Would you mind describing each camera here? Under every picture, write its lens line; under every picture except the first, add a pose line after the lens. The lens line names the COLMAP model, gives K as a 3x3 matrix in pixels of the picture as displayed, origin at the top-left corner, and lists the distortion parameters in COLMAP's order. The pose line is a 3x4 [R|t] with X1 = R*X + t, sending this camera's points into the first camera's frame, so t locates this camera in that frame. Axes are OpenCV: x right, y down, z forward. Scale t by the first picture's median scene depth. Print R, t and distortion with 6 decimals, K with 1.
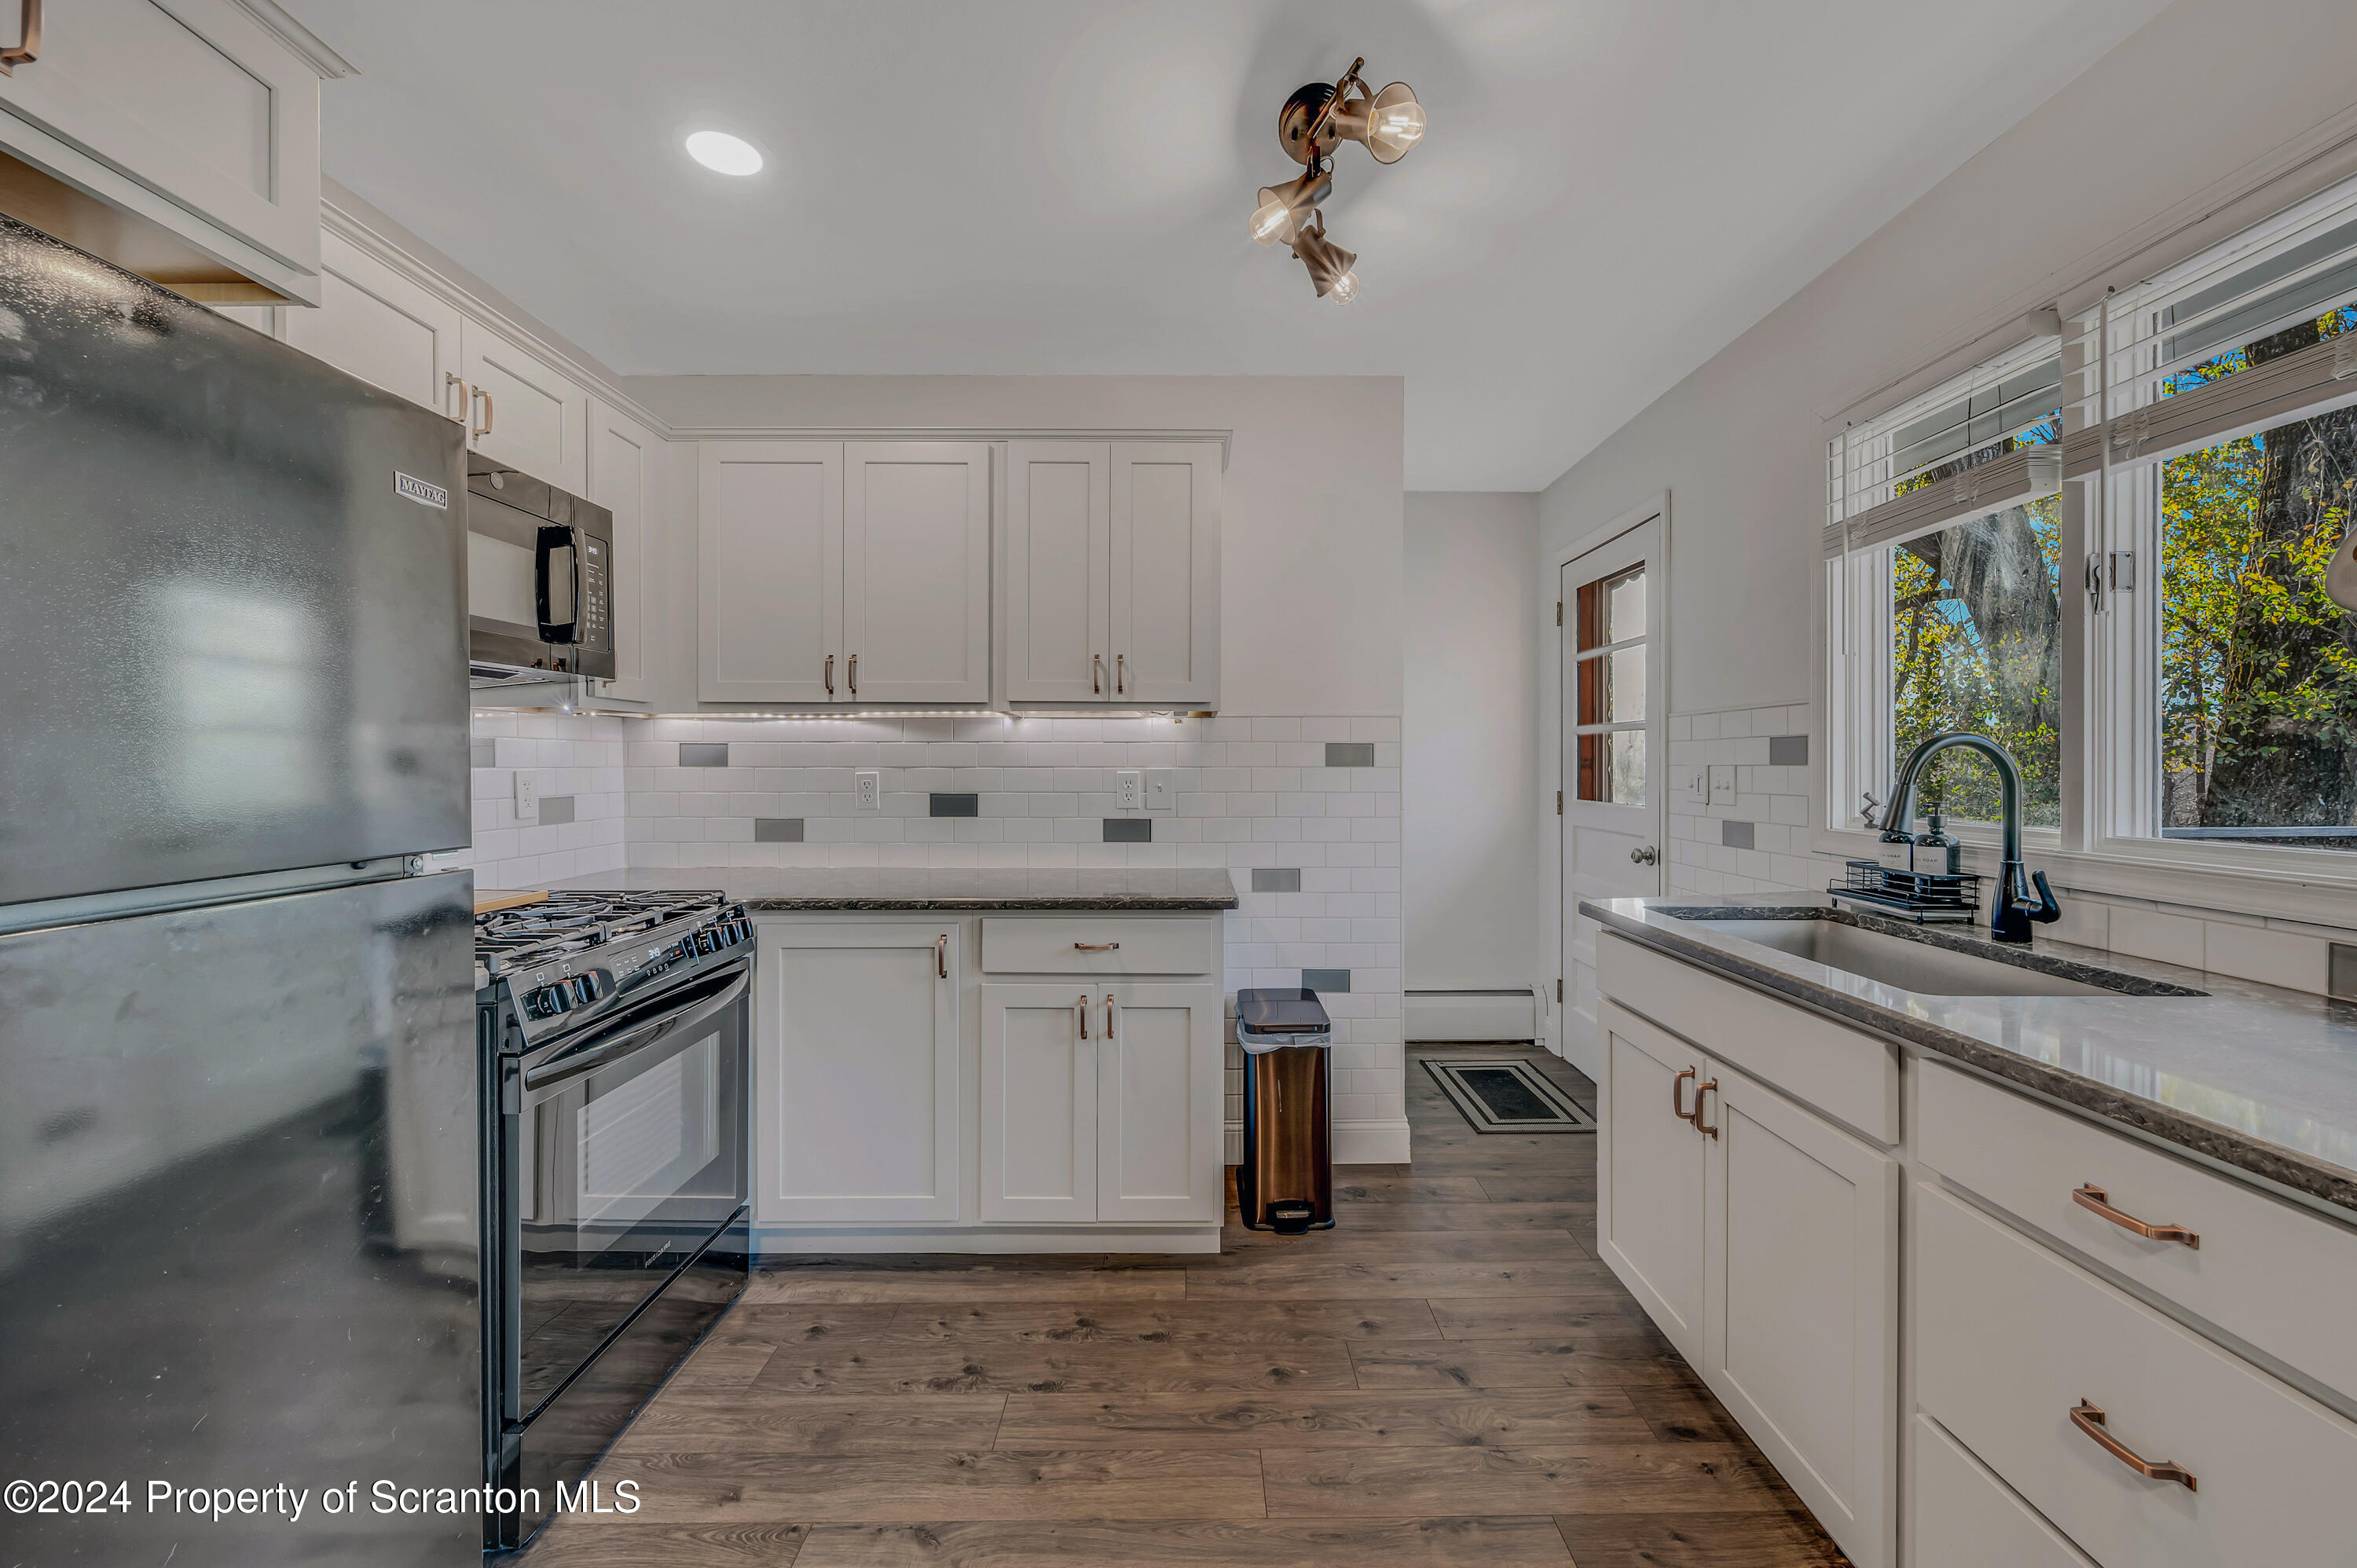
lens RADIAL K [[950.2, 0, 1184.4], [0, 950.2, 765.1], [0, 0, 1]] dist [0.004612, -0.000748]
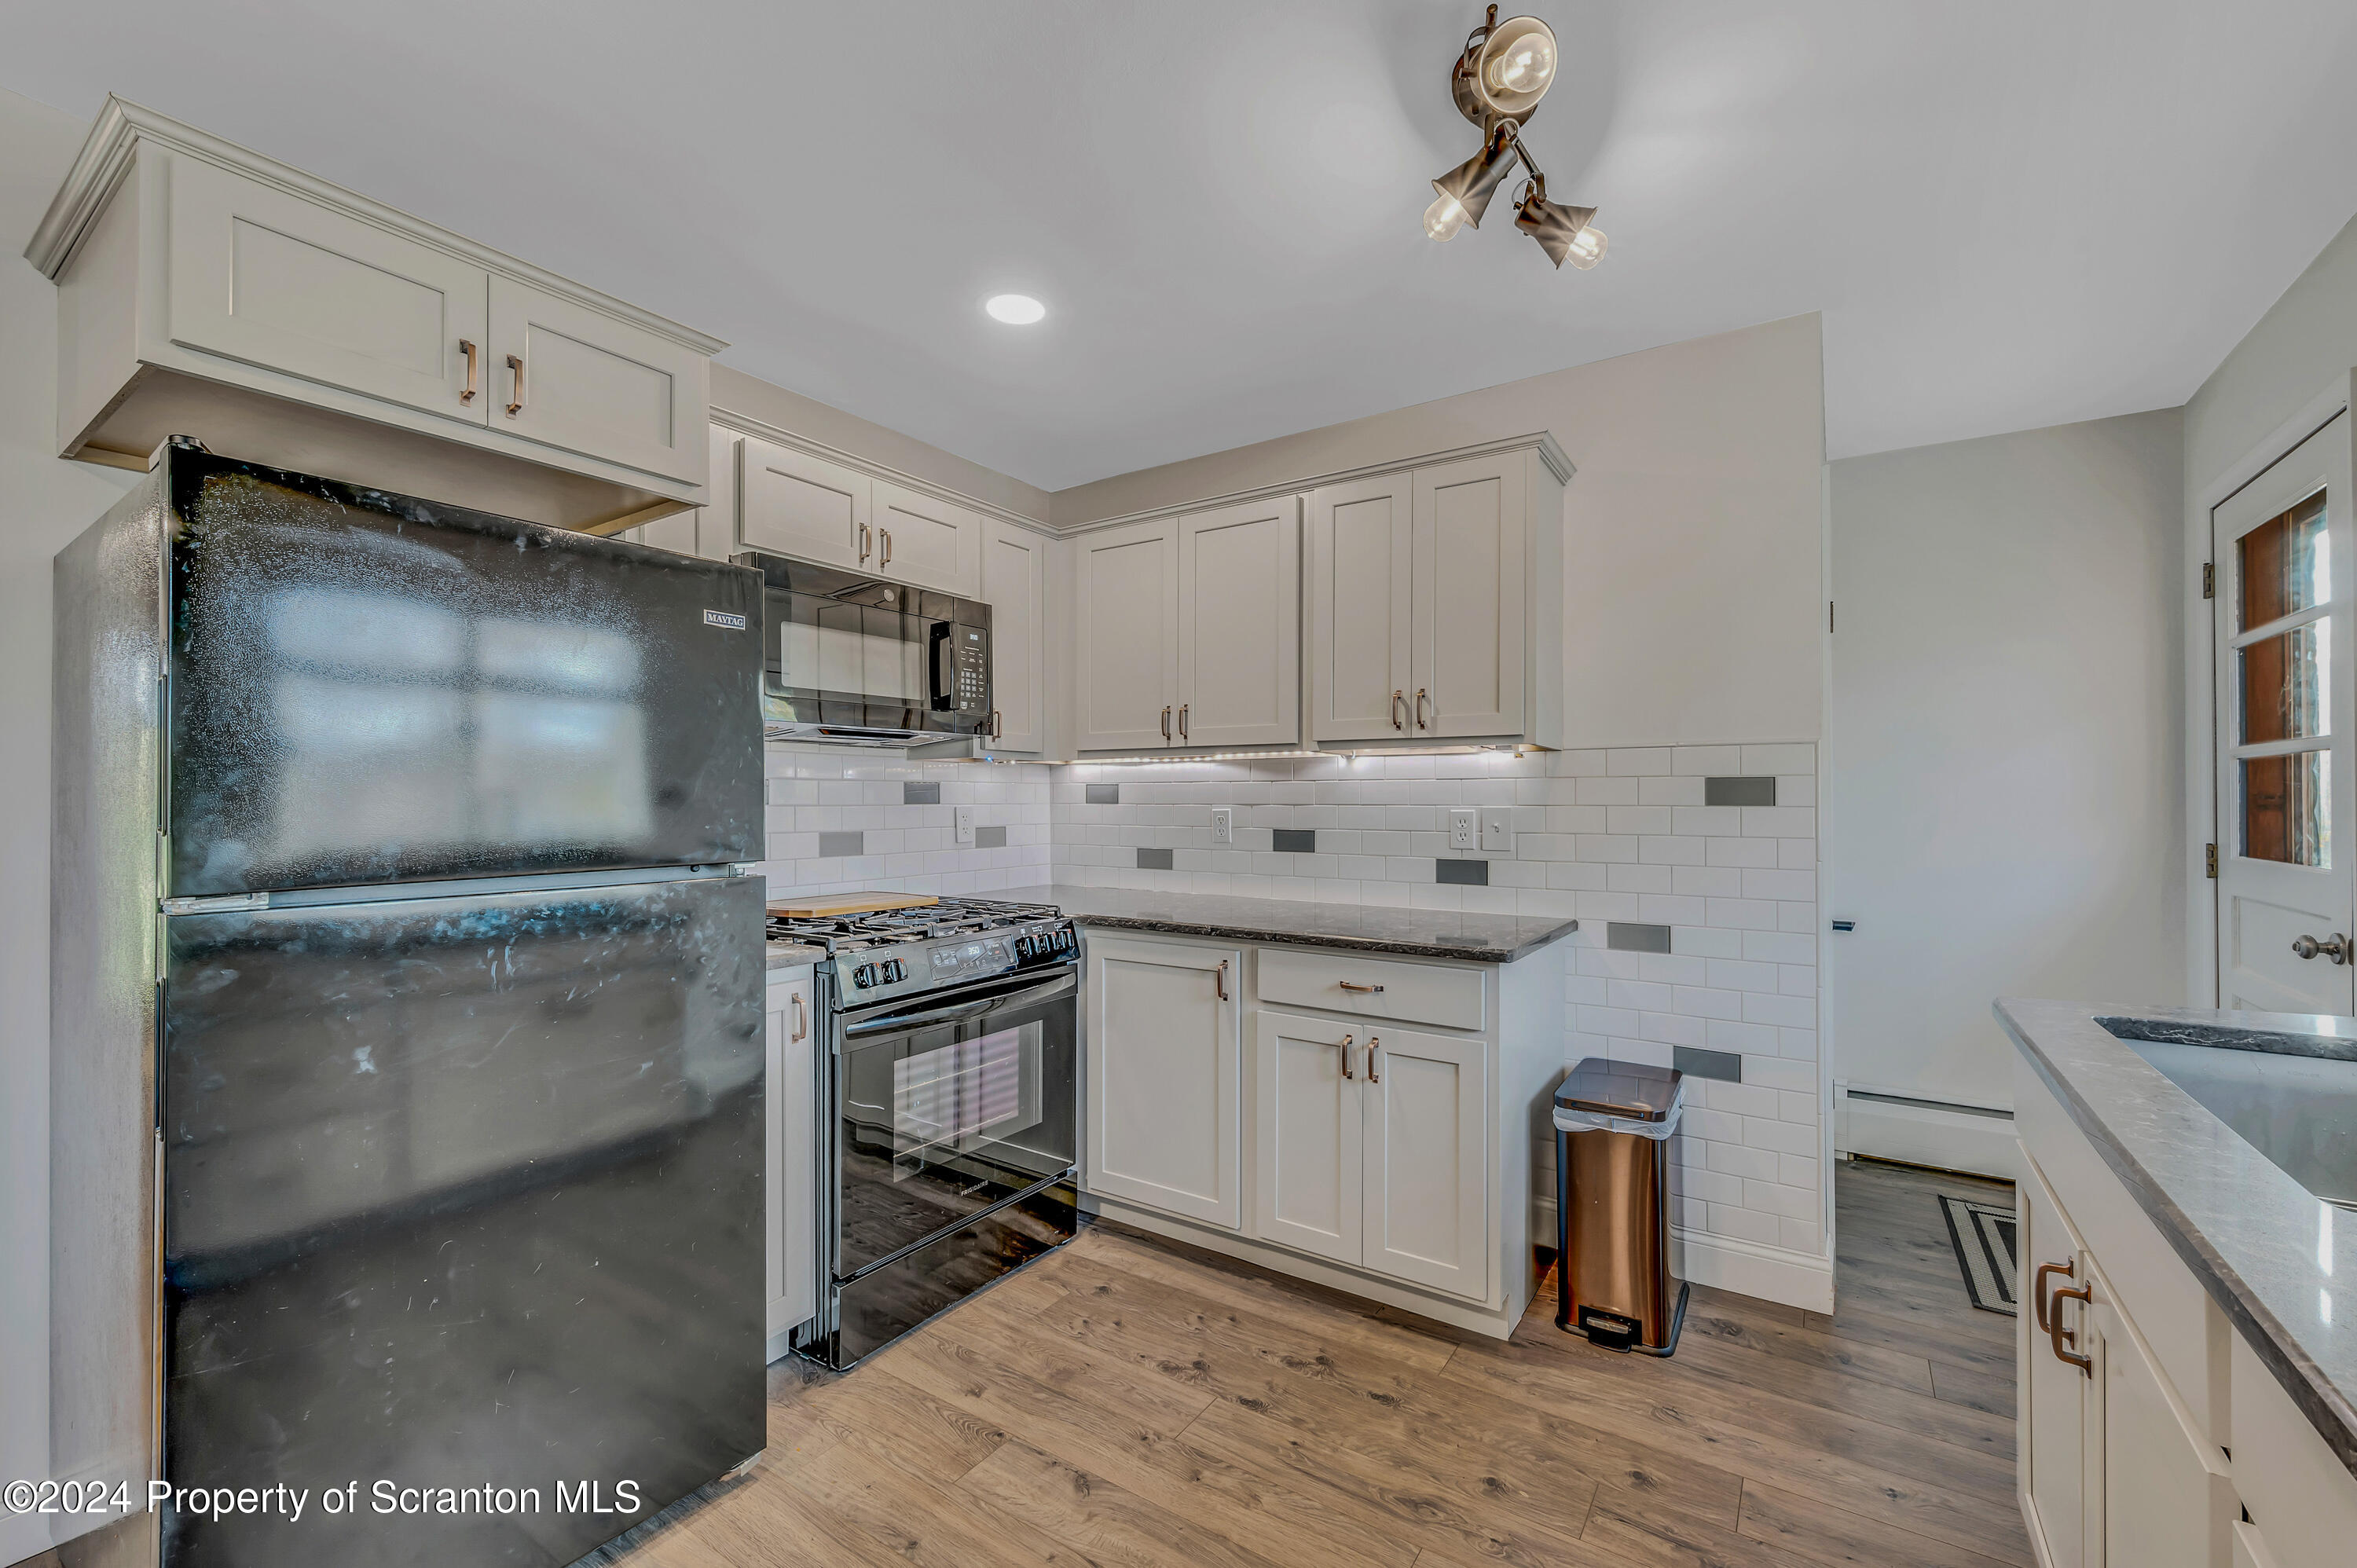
lens RADIAL K [[950.2, 0, 1224.3], [0, 950.2, 794.9], [0, 0, 1]] dist [0.004612, -0.000748]
pose [[0.834269, -0.002988, -0.551350, 0.327639], [-0.001069, 0.999975, -0.007035, -0.001714], [0.551357, 0.006459, 0.834244, 0.093960]]
